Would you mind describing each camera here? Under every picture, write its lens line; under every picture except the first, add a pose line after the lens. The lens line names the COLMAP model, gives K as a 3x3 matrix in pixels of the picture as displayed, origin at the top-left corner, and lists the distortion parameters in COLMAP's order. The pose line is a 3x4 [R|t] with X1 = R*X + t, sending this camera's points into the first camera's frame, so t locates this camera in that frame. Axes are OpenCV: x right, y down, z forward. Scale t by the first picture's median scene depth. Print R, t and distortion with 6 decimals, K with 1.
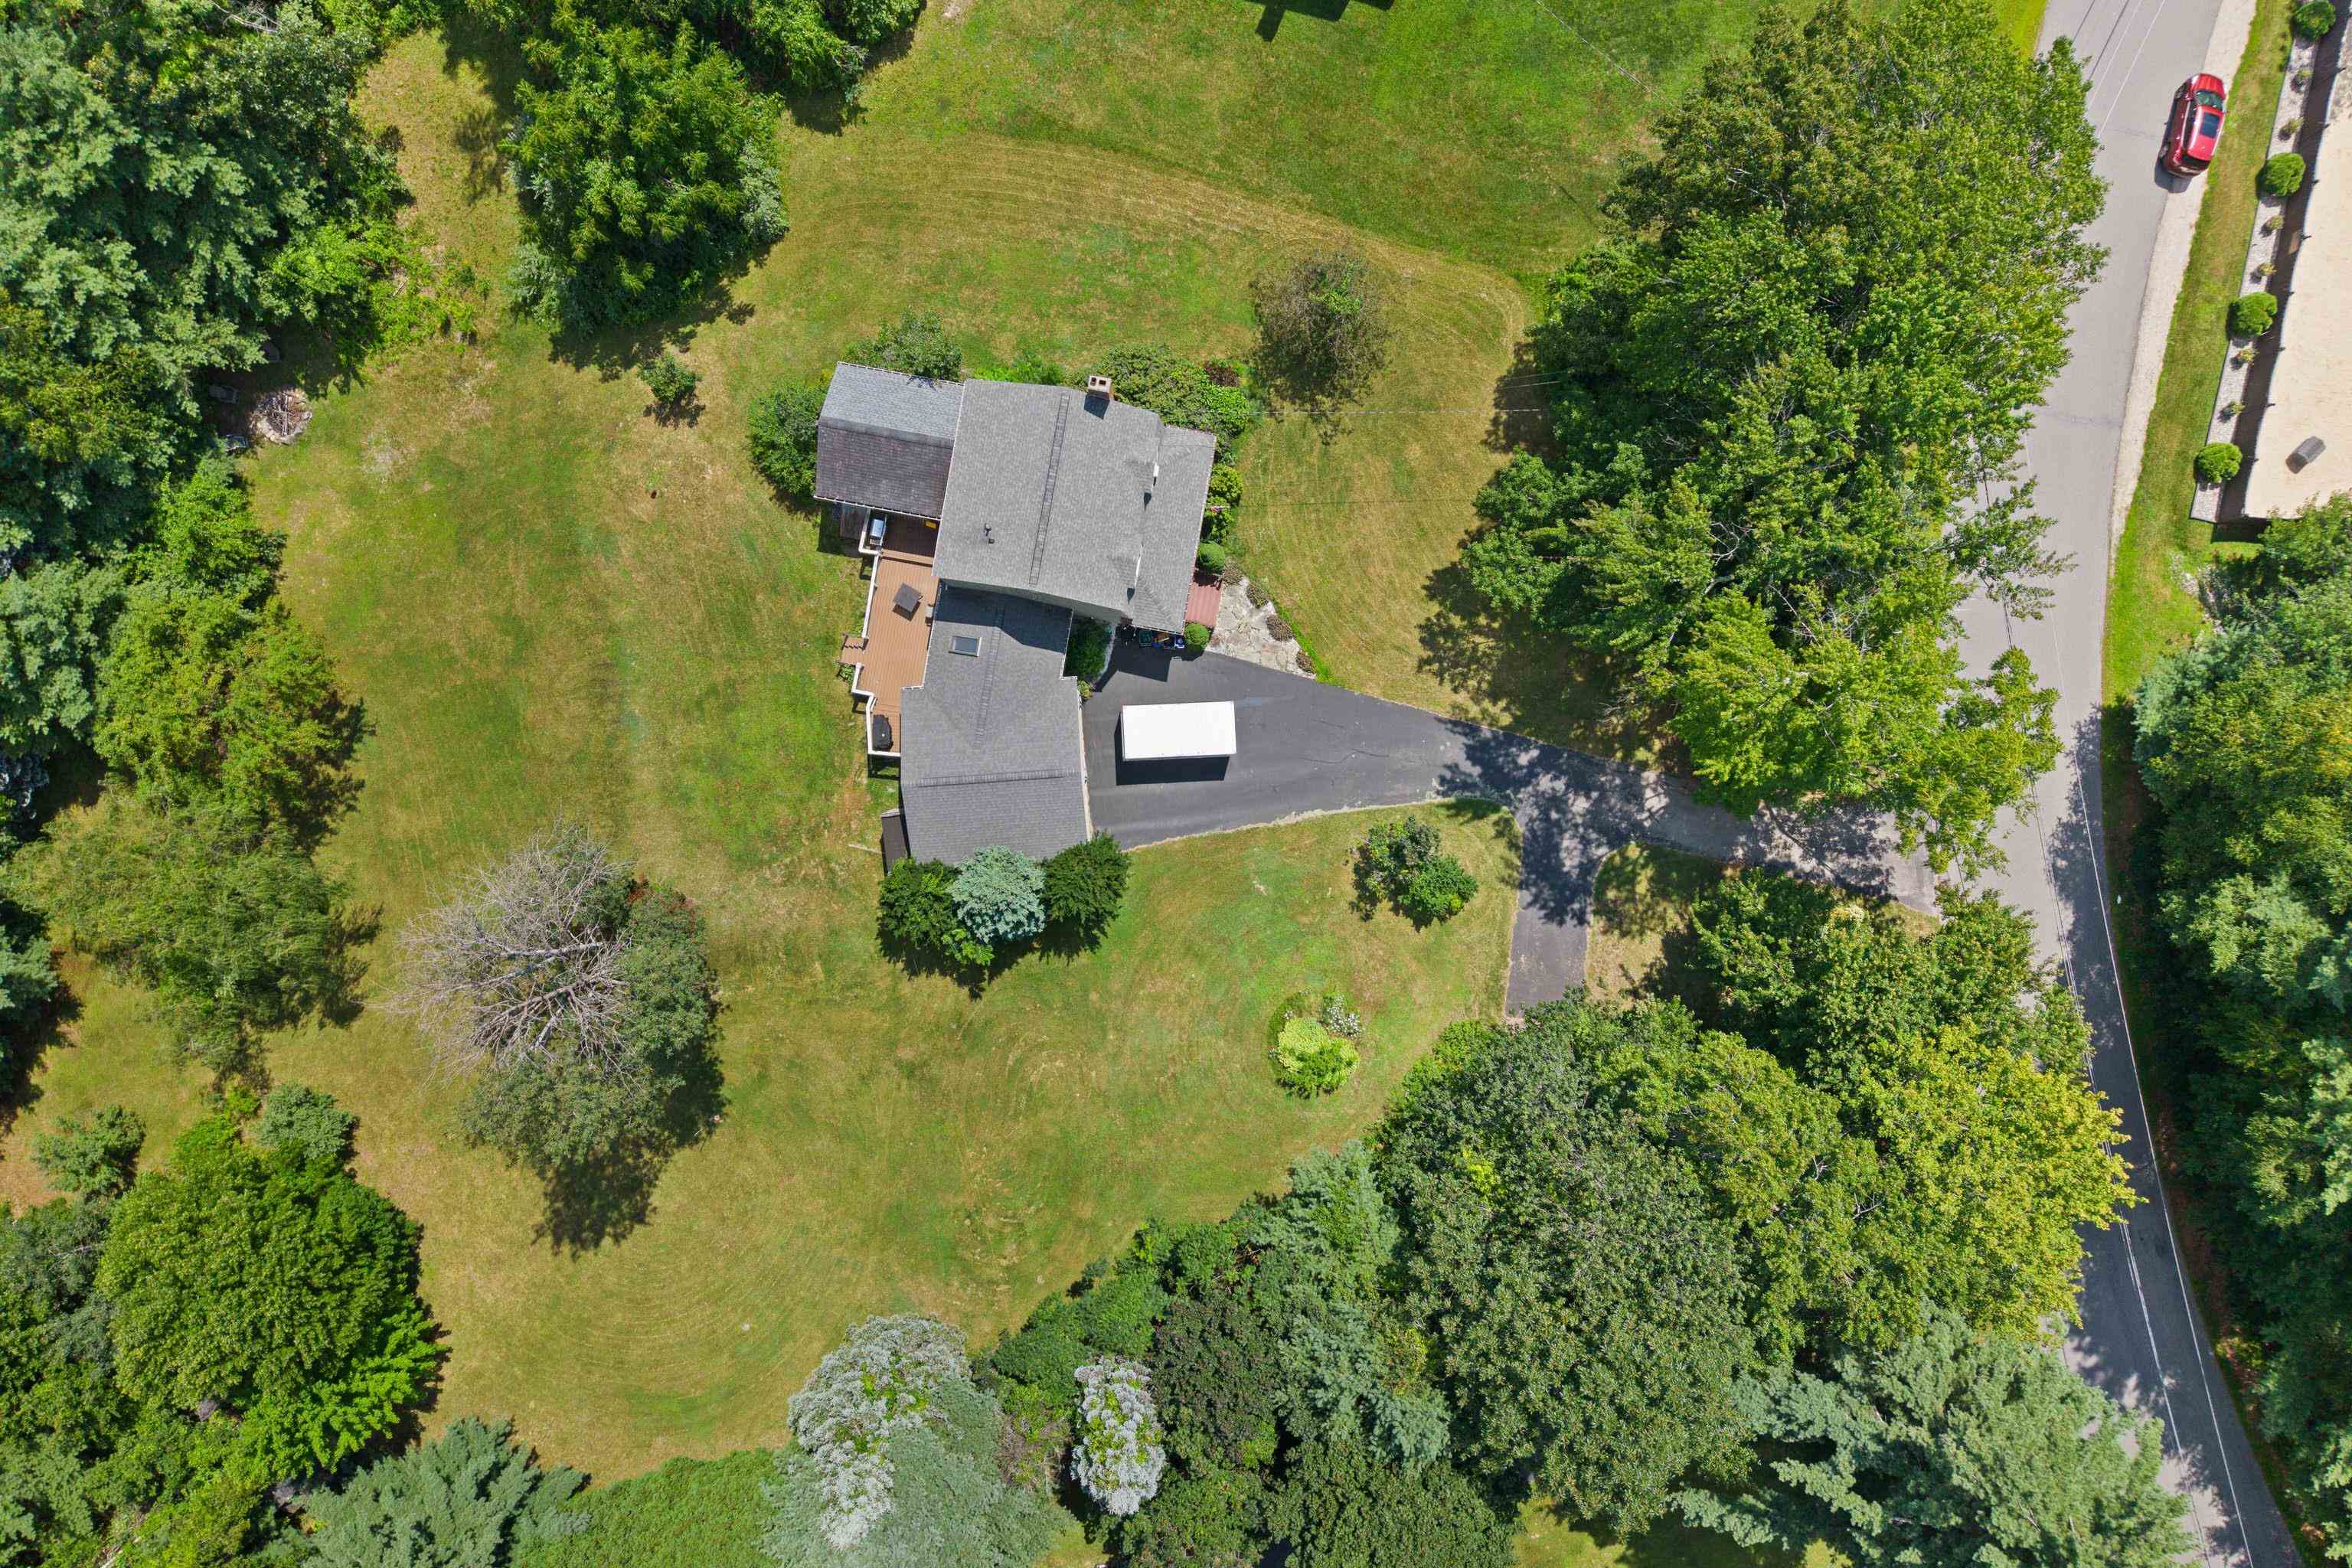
lens RADIAL K [[1560.2, 0, 1165.3], [0, 1560.2, 797.1], [0, 0, 1]] dist [0.012471, -0.010102]
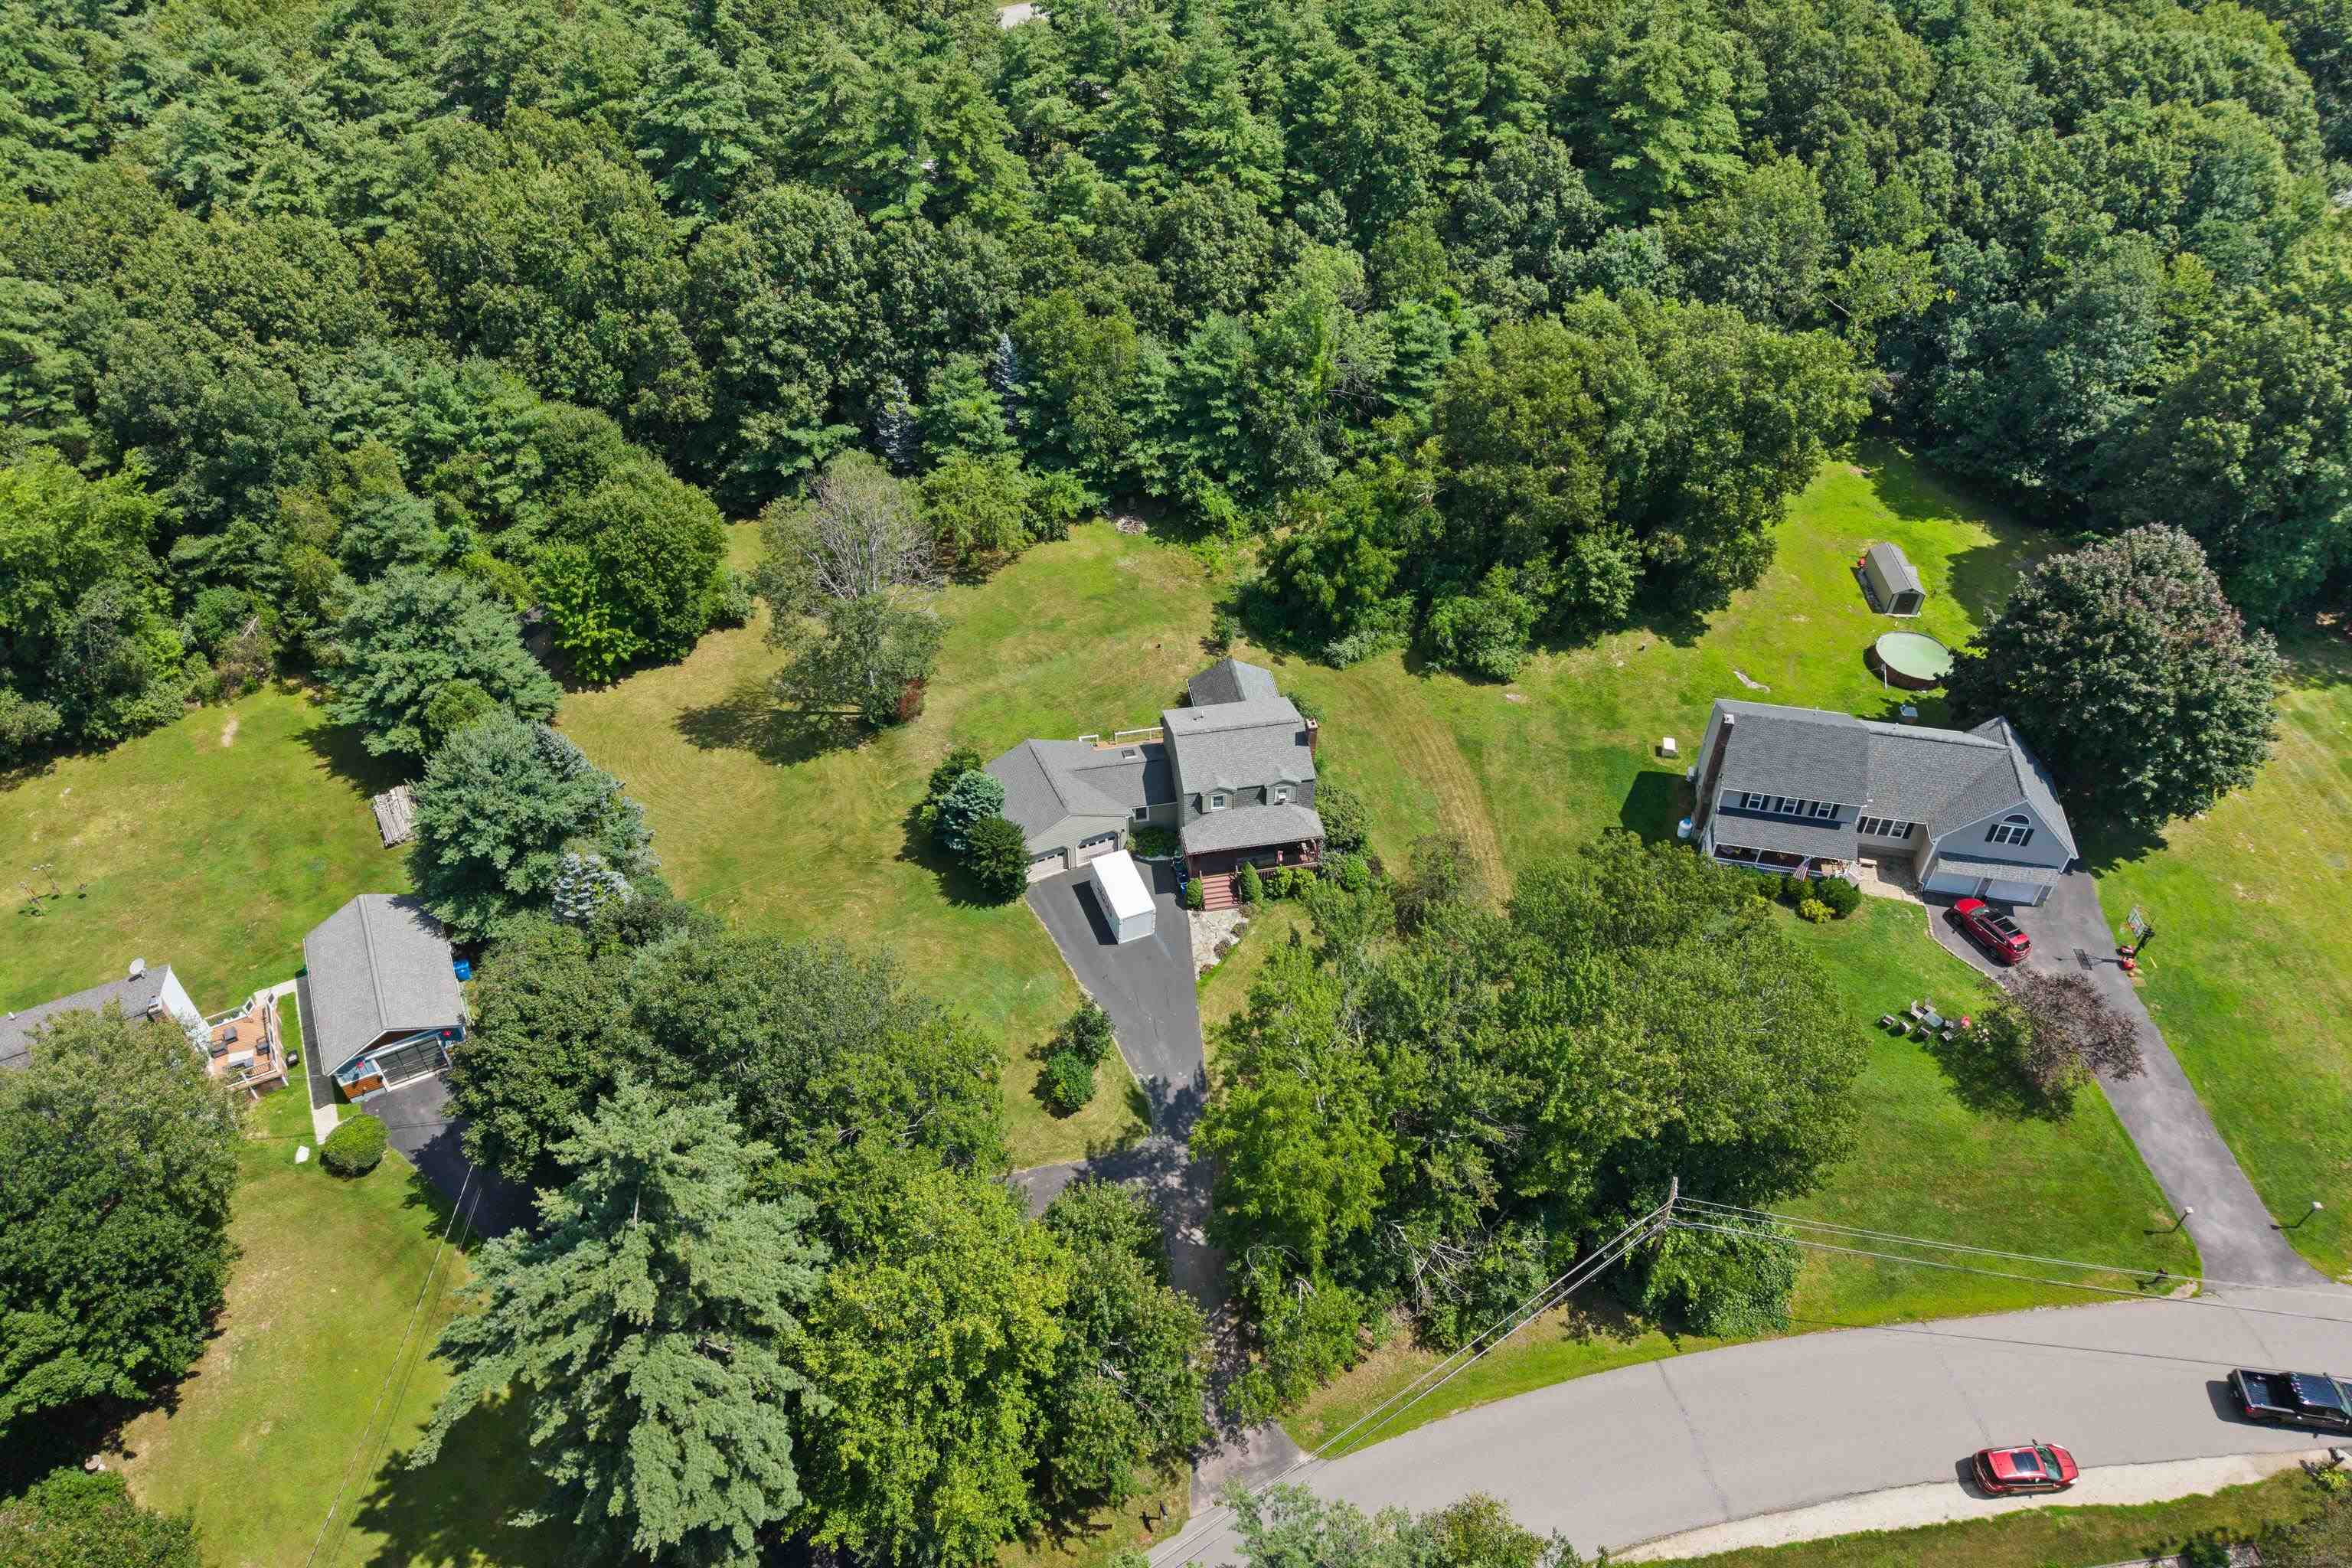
lens RADIAL K [[1560.2, 0, 1178.7], [0, 1560.2, 731.7], [0, 0, 1]] dist [0.012471, -0.010102]
pose [[0.342881, 0.614775, -0.710271, 0.883078], [-0.939353, 0.218757, -0.264124, 0.234092], [-0.007000, 0.757758, 0.652498, -0.000423]]
